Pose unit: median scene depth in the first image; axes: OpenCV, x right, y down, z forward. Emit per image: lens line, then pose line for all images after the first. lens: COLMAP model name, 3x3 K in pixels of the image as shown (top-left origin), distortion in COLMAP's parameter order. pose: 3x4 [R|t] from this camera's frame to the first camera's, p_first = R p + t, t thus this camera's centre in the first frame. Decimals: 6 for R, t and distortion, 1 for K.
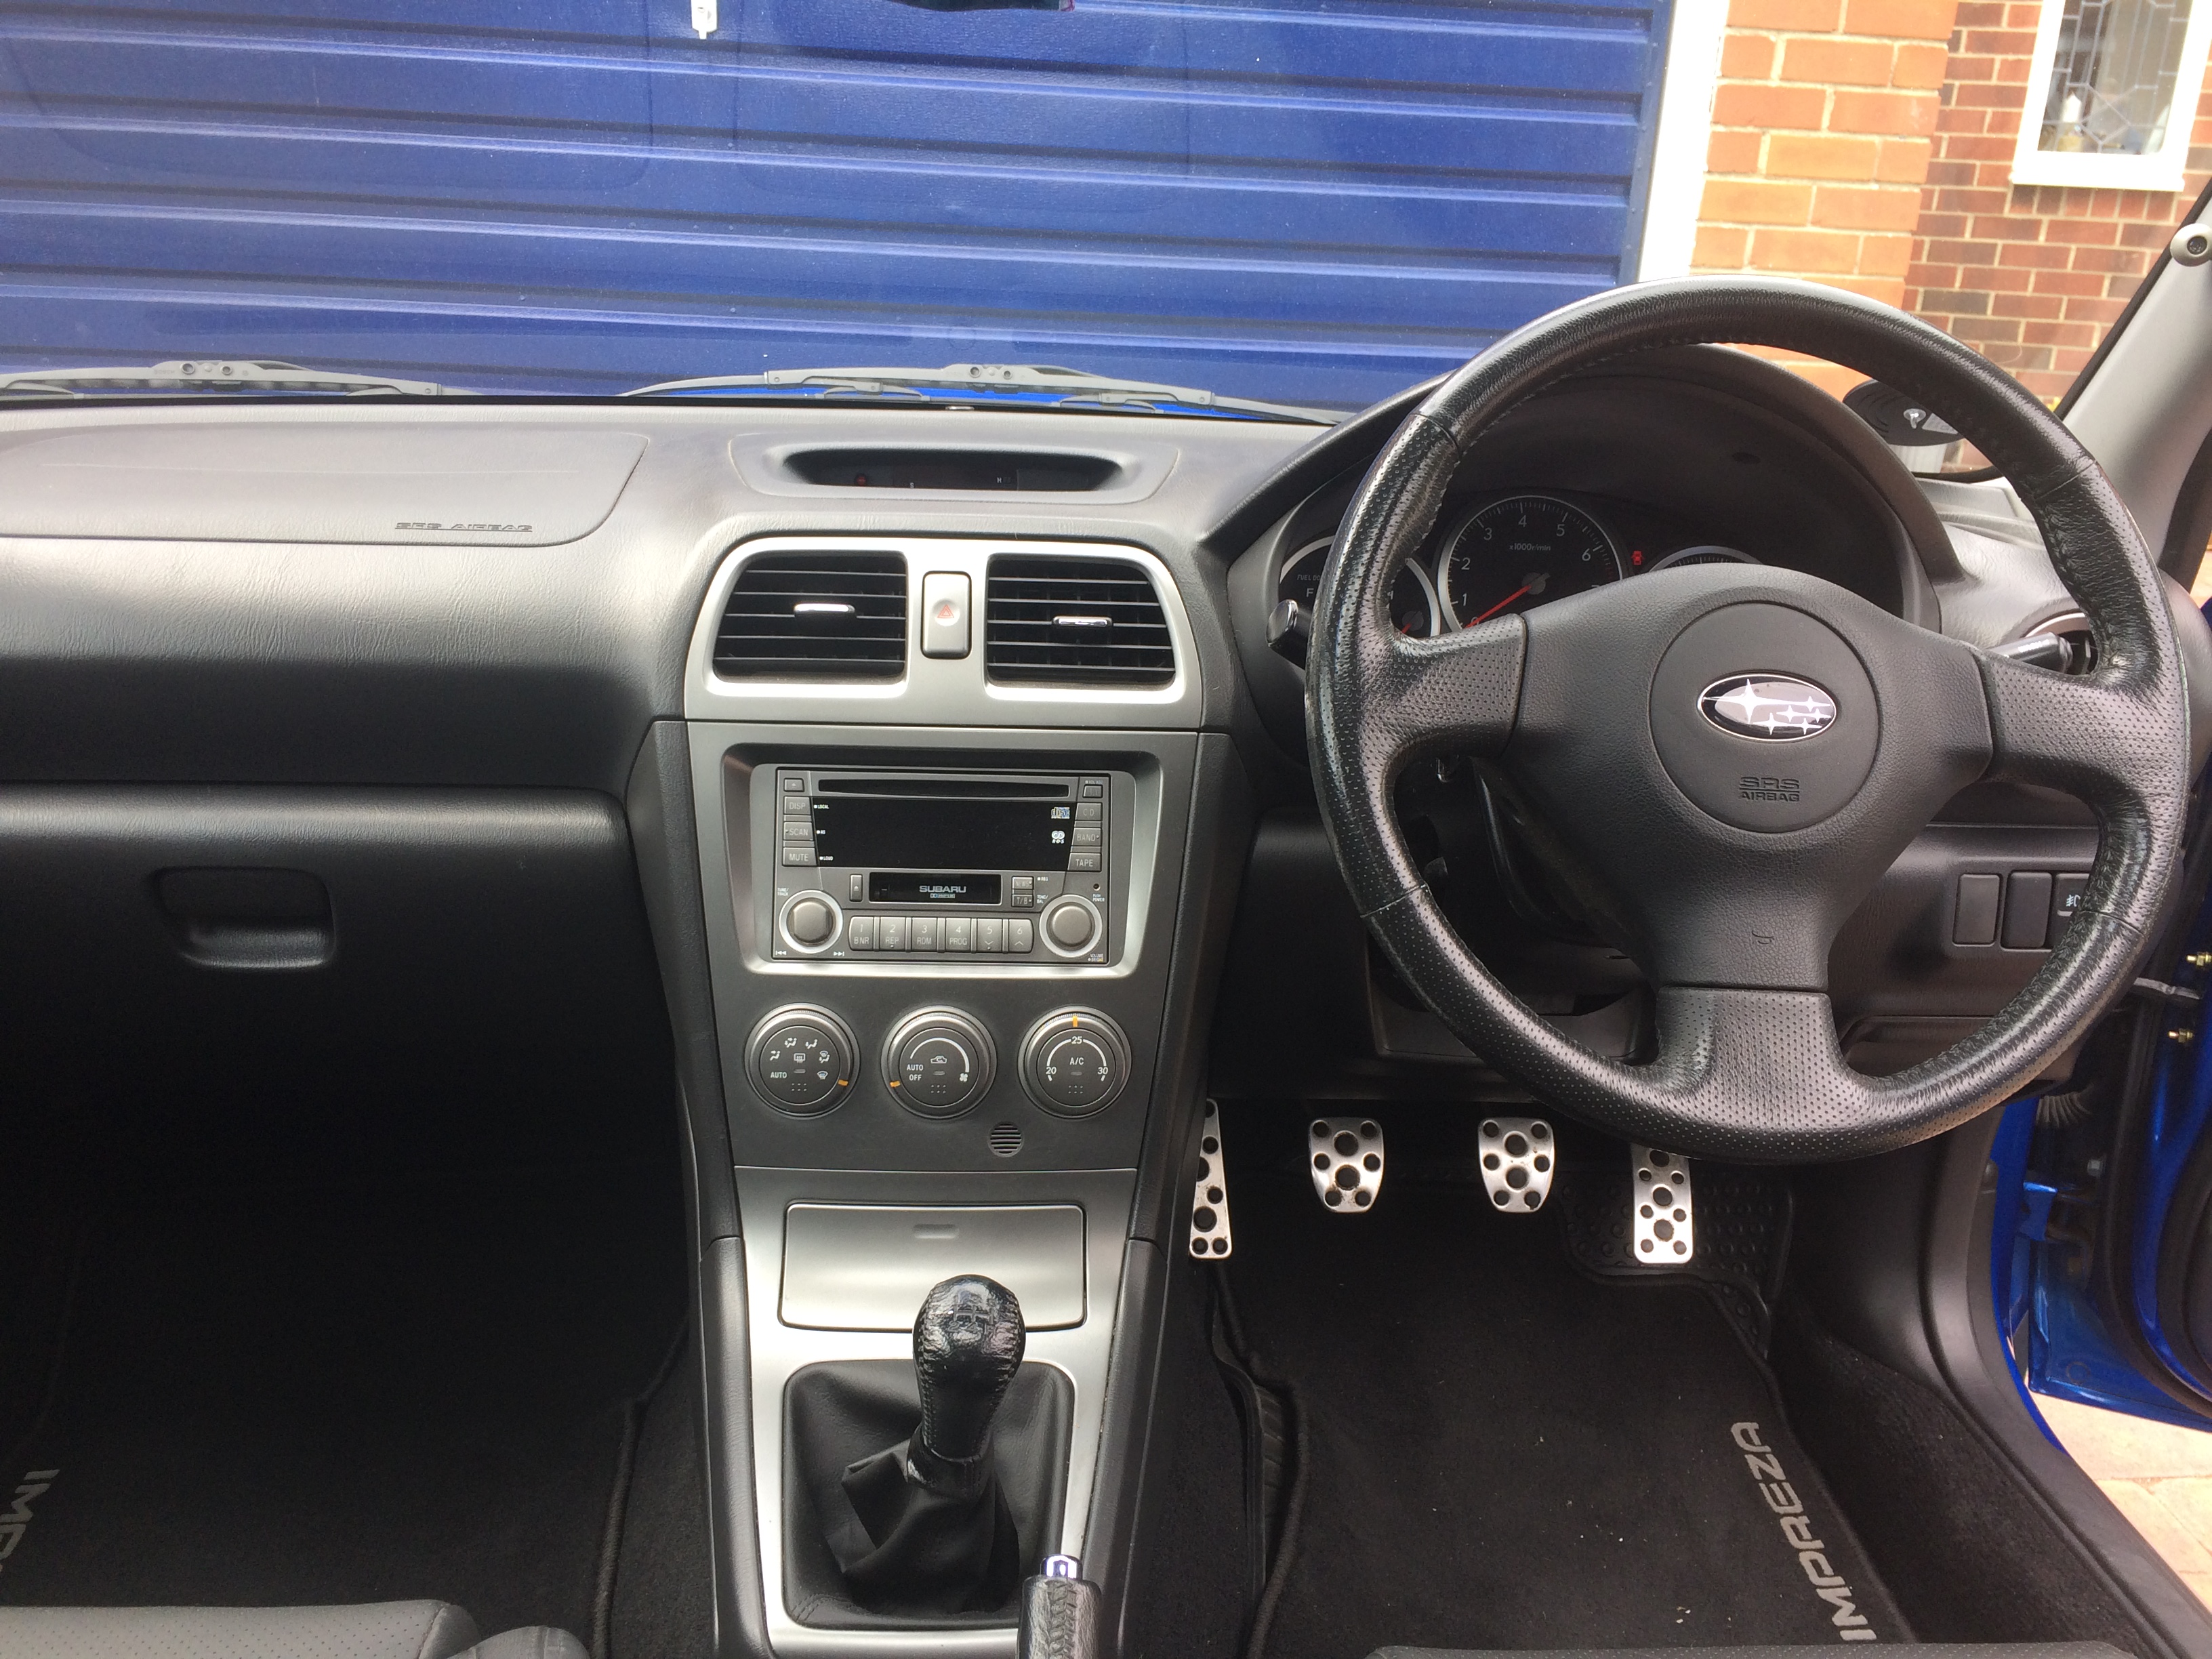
lens RADIAL K [[1881.6, 0, 1106.0], [0, 1881.6, 829.5], [0, 0, 1]] dist [0.071703, -0.091264]
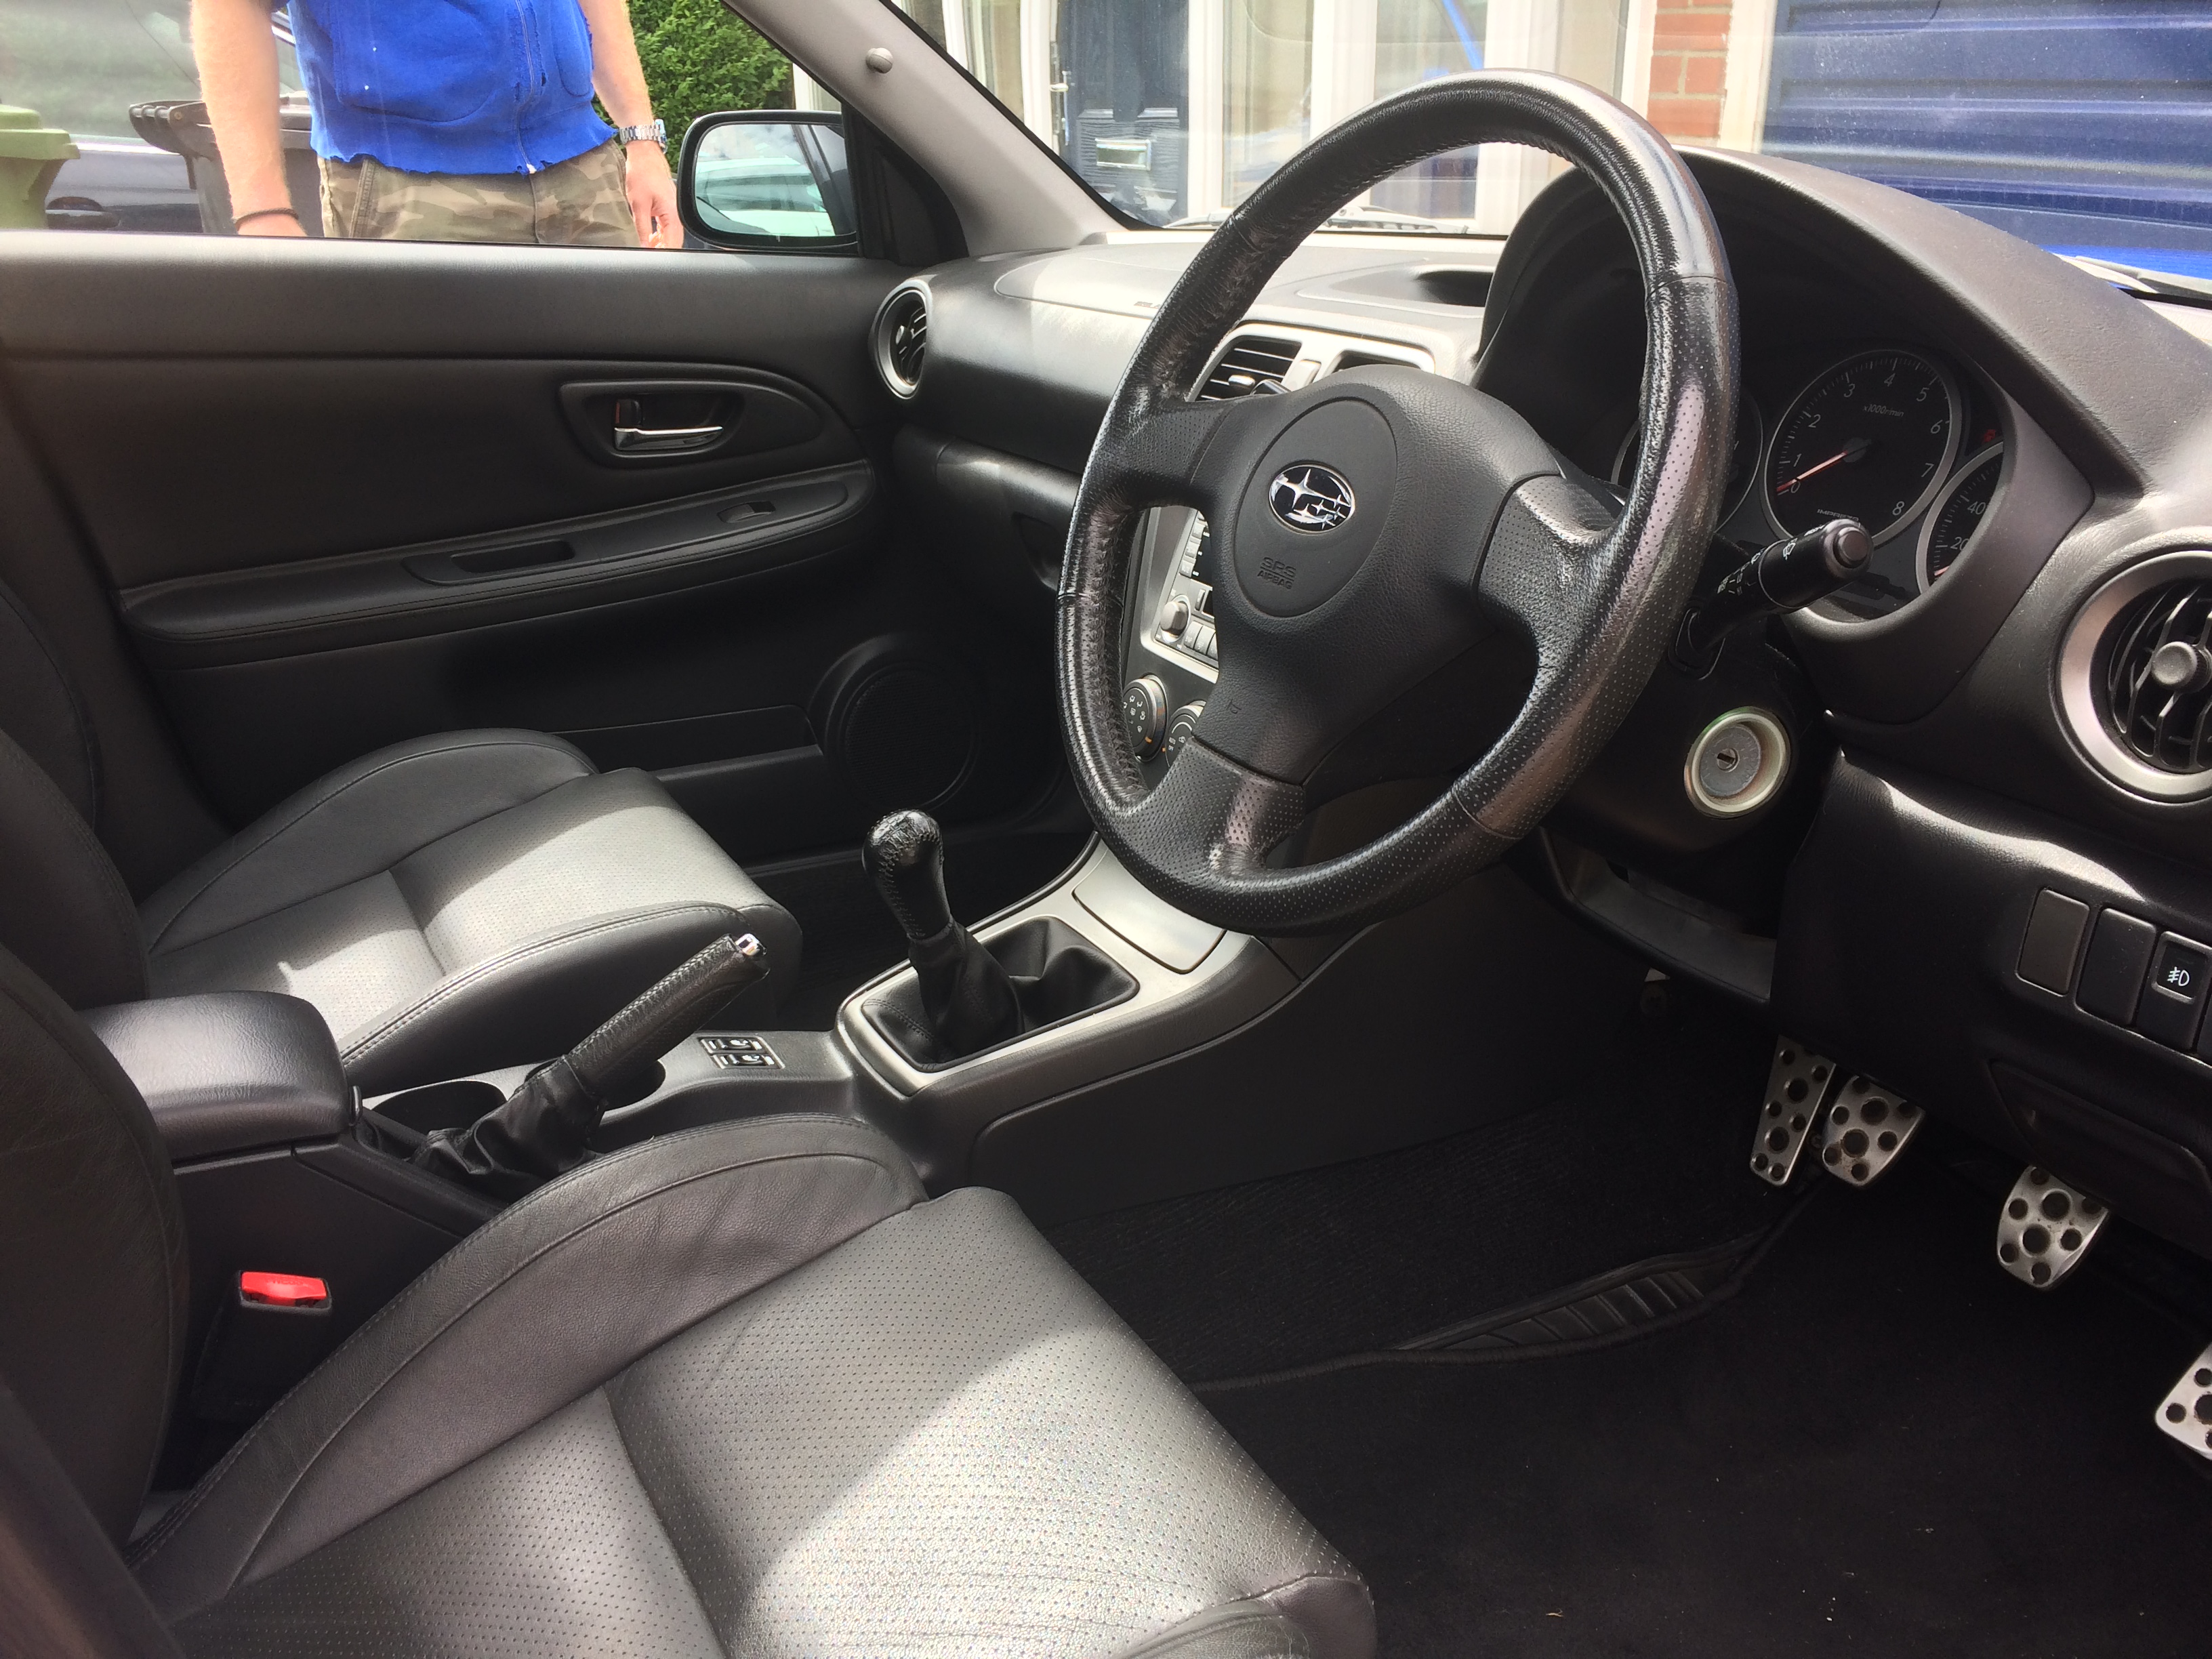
lens RADIAL K [[1881.6, 0, 1106.0], [0, 1881.6, 829.5], [0, 0, 1]] dist [0.071703, -0.091264]
pose [[0.426826, 0.286858, -0.857632, 0.694364], [-0.259261, 0.947364, 0.187842, -0.031285], [0.866374, 0.142175, 0.478730, 0.244045]]
